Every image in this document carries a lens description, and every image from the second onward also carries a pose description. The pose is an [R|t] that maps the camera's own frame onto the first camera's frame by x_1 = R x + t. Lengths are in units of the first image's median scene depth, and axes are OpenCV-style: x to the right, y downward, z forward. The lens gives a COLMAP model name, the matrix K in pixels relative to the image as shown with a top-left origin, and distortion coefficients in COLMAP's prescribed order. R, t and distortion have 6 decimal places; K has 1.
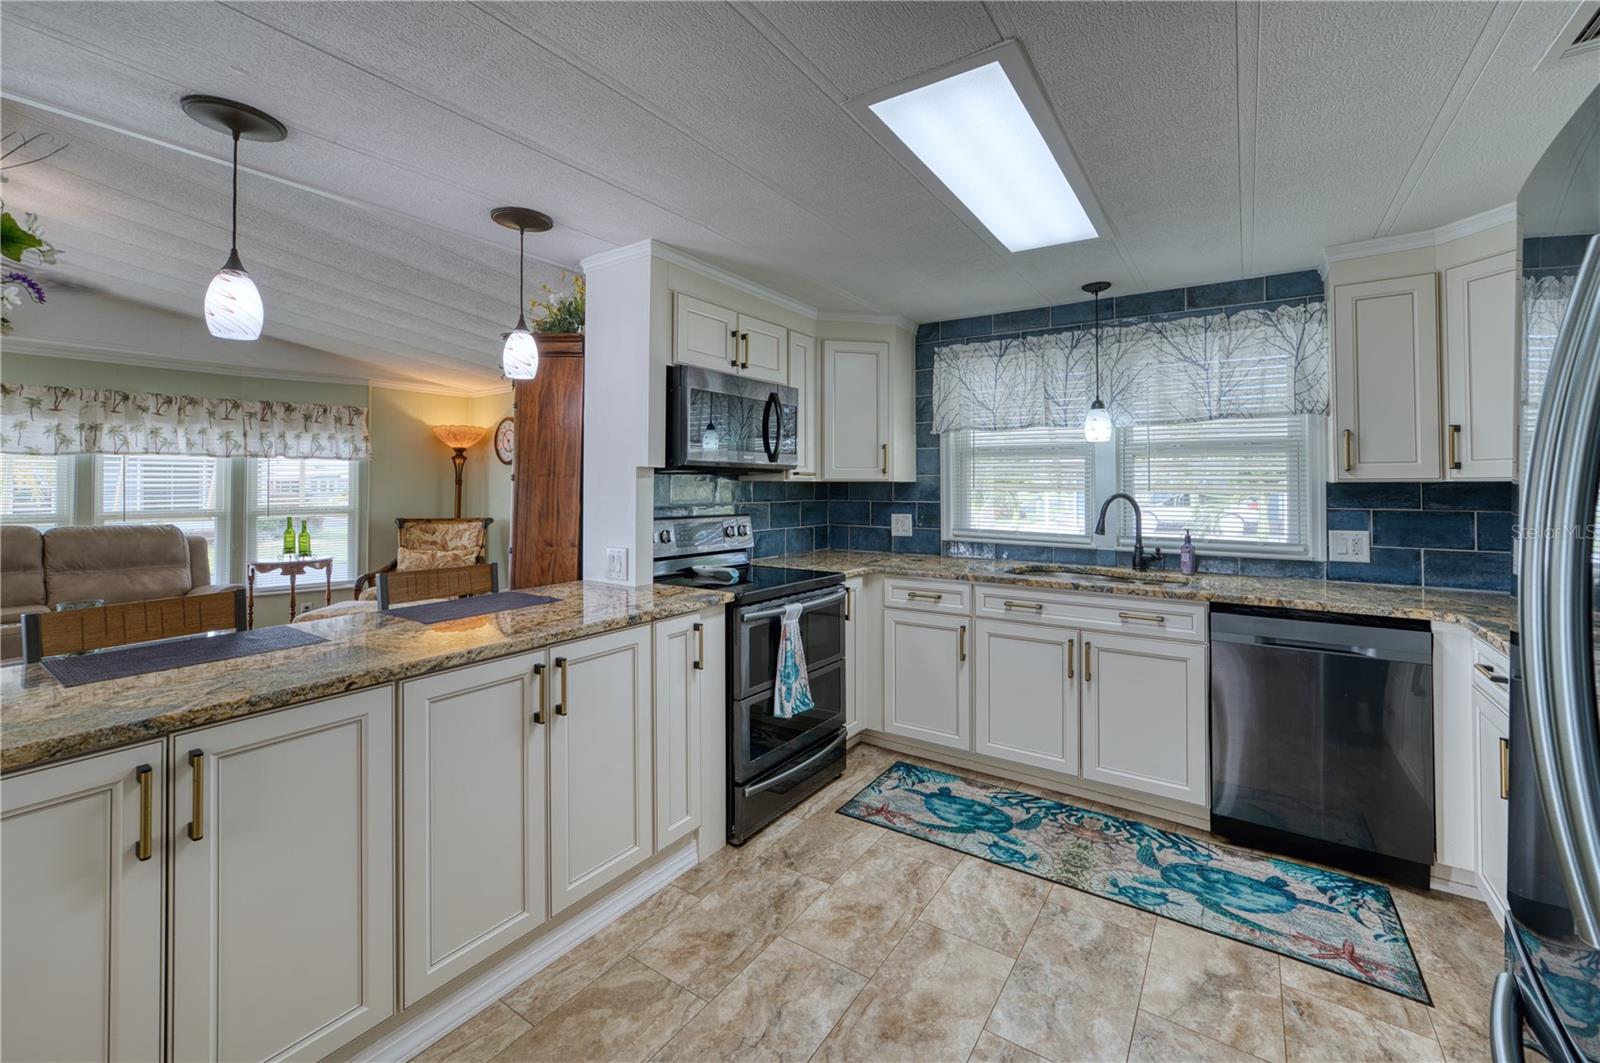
lens RADIAL K [[636.3, 0, 805.3], [0, 636.3, 475.7], [0, 0, 1]] dist [-0.010406, 0.004094]
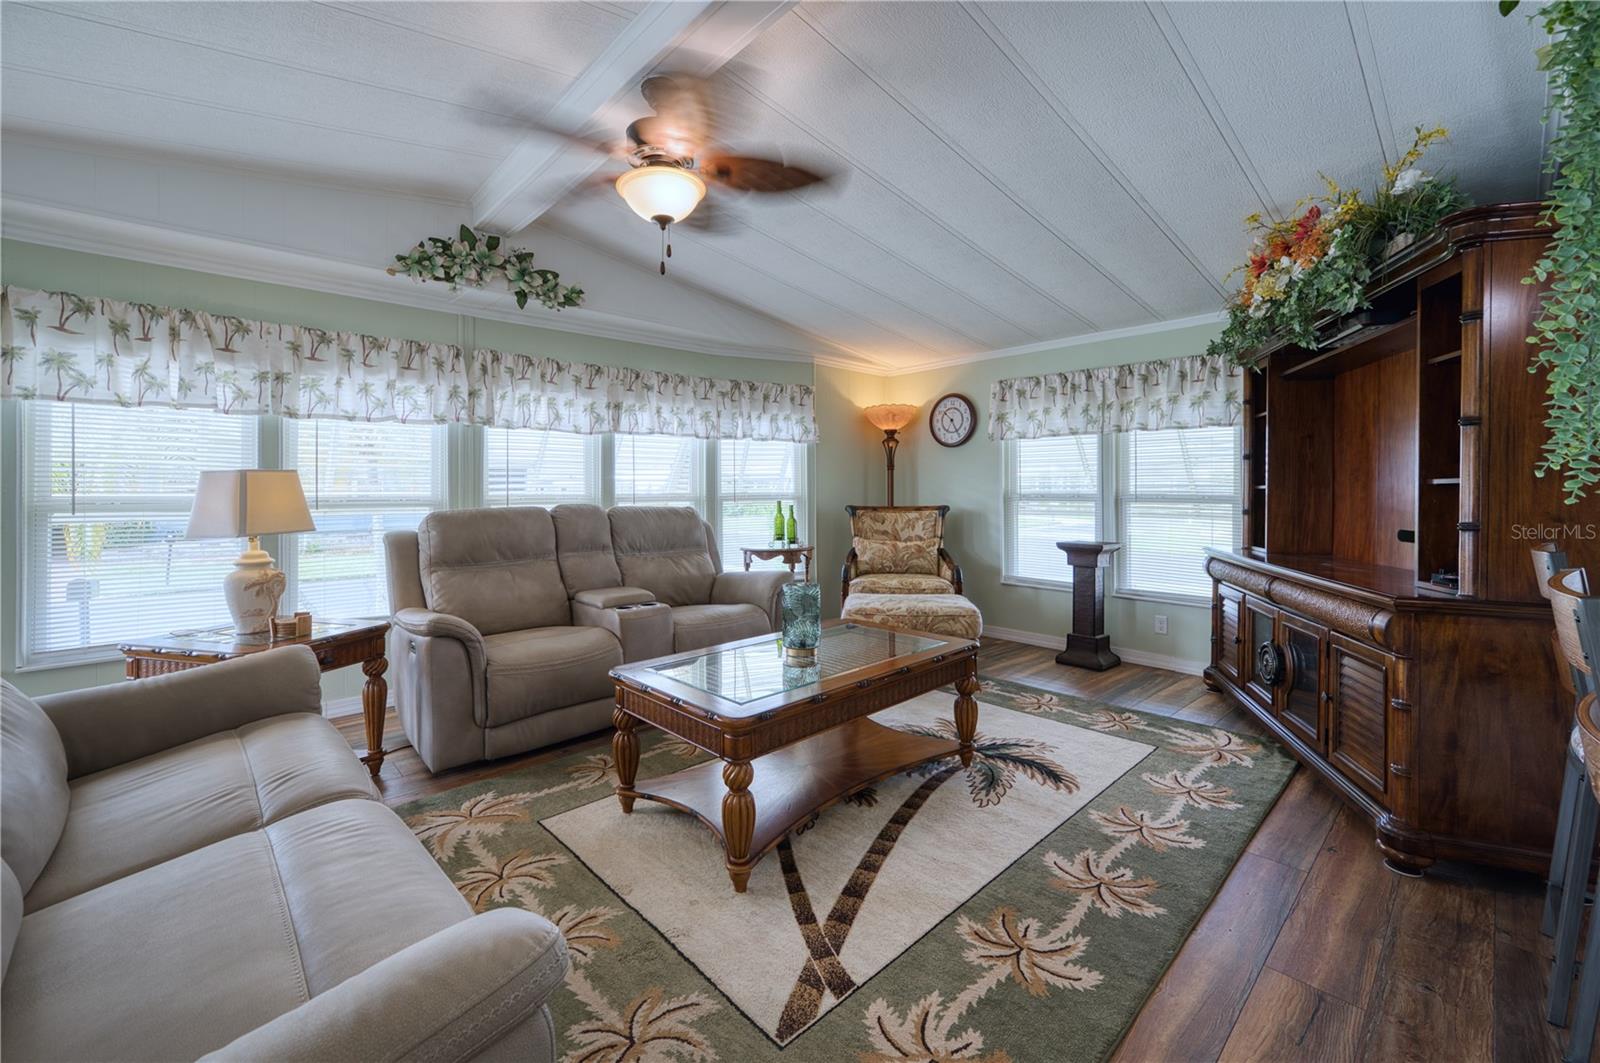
lens RADIAL K [[636.3, 0, 790.0], [0, 636.3, 498.2], [0, 0, 1]] dist [-0.010406, 0.004094]
pose [[0.971443, 0.001206, -0.237269, -1.009071], [0.005279, 0.999630, 0.026696, 0.063192], [0.237213, -0.027186, 0.971077, 0.171704]]
